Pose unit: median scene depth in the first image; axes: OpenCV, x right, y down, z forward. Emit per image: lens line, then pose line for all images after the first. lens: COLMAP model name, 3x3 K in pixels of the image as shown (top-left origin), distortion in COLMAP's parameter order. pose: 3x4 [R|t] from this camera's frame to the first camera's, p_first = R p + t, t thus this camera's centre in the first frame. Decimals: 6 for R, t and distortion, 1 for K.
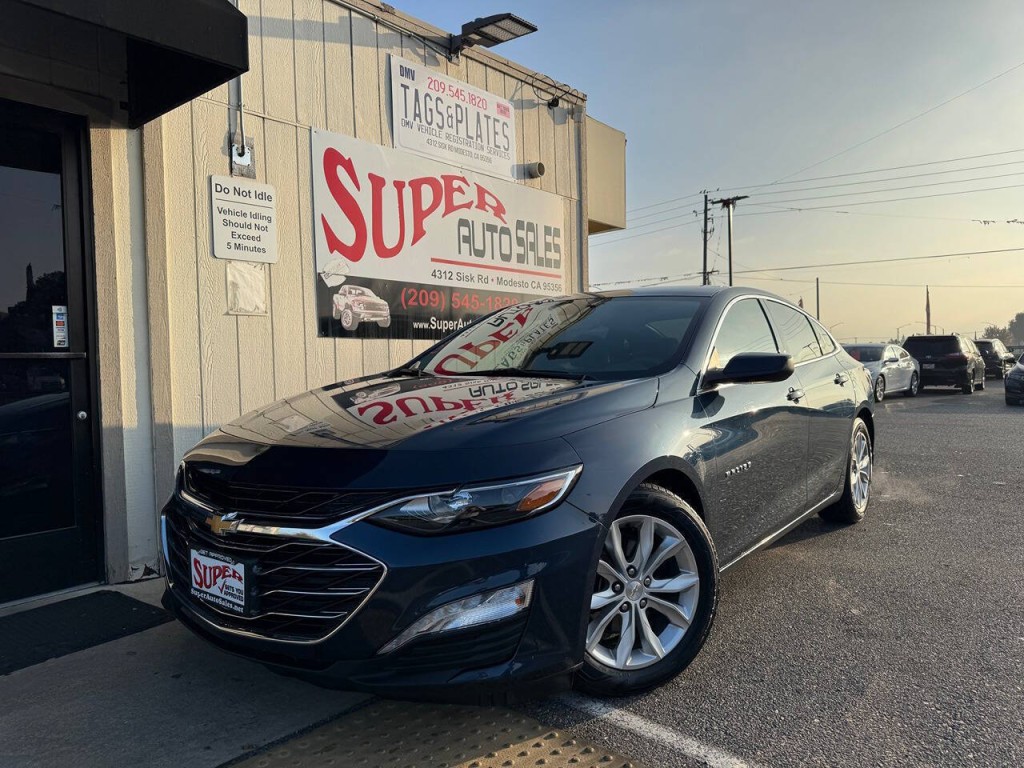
lens RADIAL K [[723.8, 0, 504.3], [0, 723.8, 403.2], [0, 0, 1]] dist [0.078212, -0.094412]
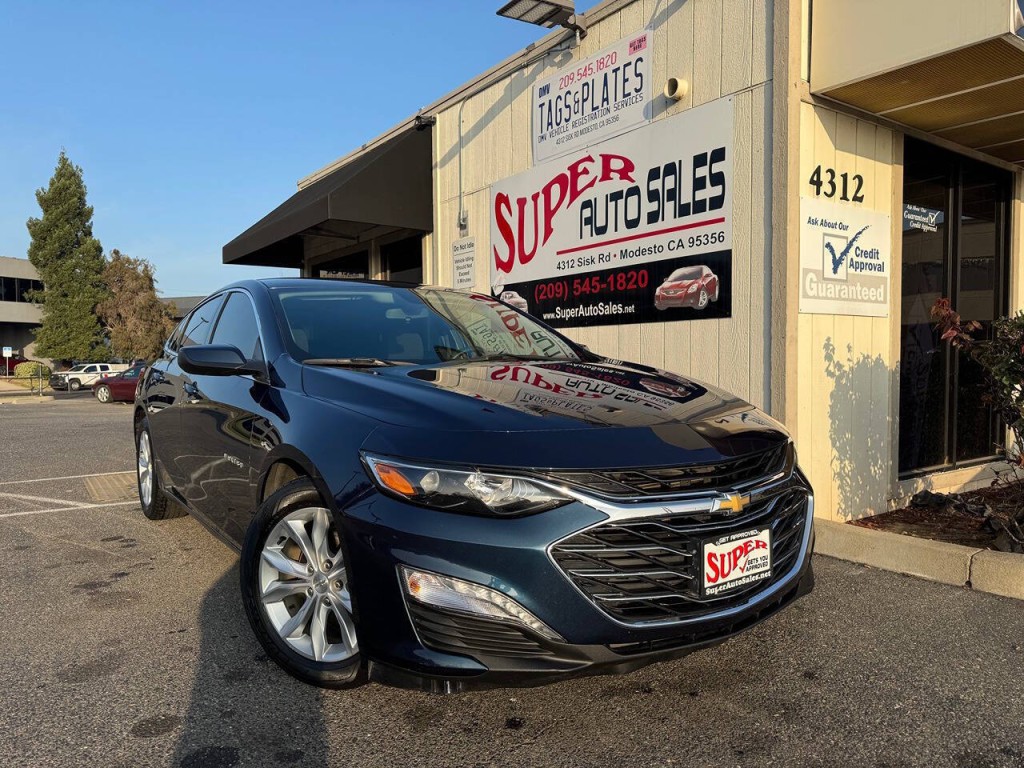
lens RADIAL K [[723.8, 0, 506.9], [0, 723.8, 401.9], [0, 0, 1]] dist [0.078212, -0.094412]
pose [[-0.242916, 0.083392, -0.966456, 0.991285], [-0.032210, 0.995055, 0.093956, -0.079748], [0.969513, 0.053953, -0.239028, 1.223183]]
